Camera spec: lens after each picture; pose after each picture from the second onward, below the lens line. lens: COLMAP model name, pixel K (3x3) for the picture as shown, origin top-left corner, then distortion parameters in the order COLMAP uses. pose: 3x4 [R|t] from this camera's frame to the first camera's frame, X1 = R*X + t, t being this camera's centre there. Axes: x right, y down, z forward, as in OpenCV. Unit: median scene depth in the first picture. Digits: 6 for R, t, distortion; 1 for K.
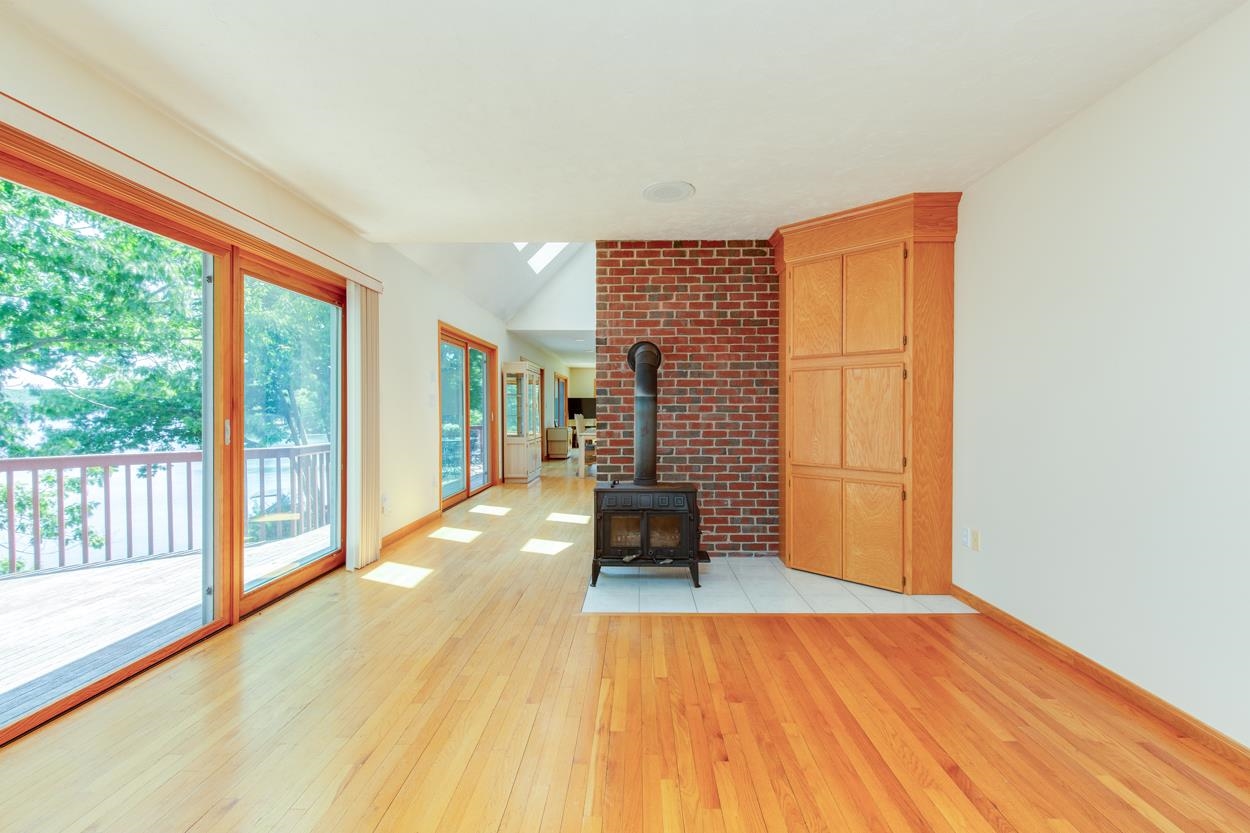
lens RADIAL K [[572.4, 0, 625.0], [0, 572.4, 416.5], [0, 0, 1]] dist [0.003702, 0.000226]
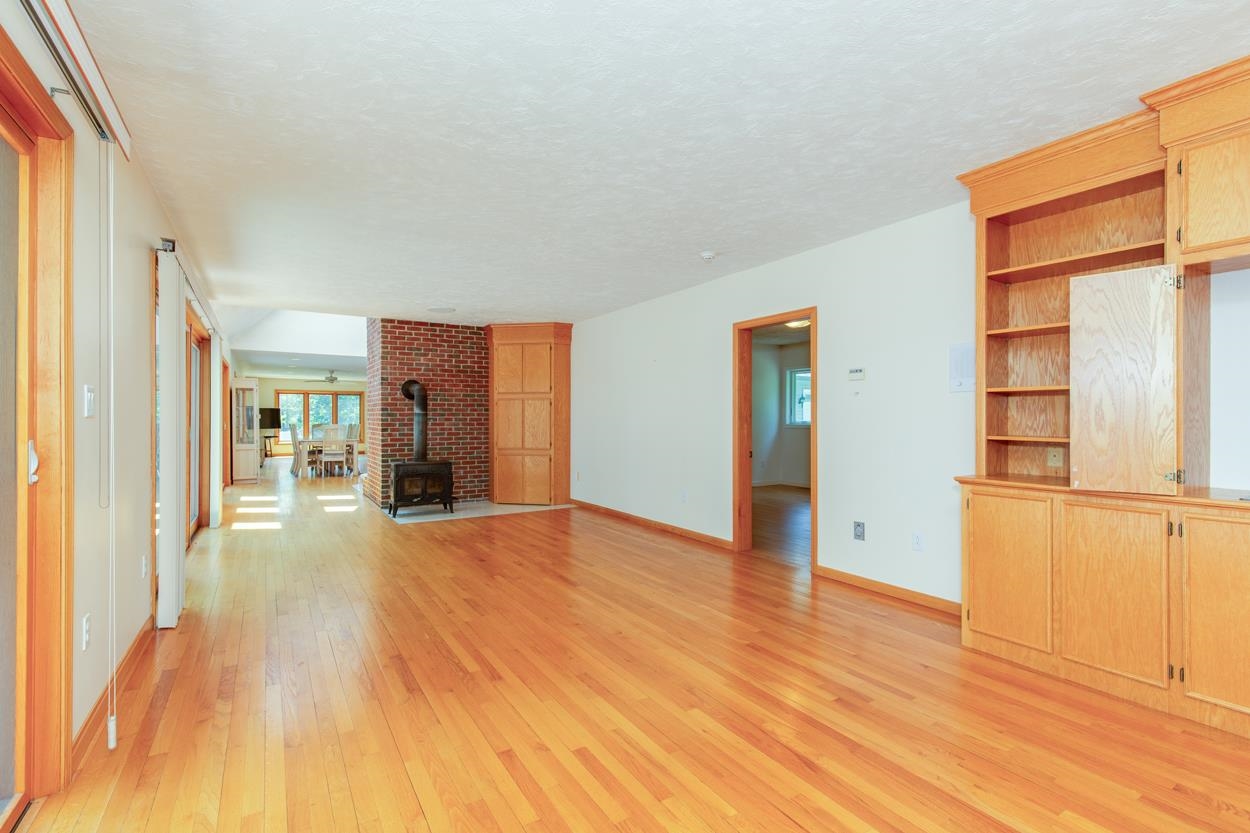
lens RADIAL K [[572.4, 0, 625.0], [0, 572.4, 416.5], [0, 0, 1]] dist [0.003702, 0.000226]
pose [[0.839978, 0.001928, 0.542617, -0.359675], [0.006500, 0.999886, -0.013615, 0.004723], [-0.542582, 0.014964, 0.839870, -0.775089]]
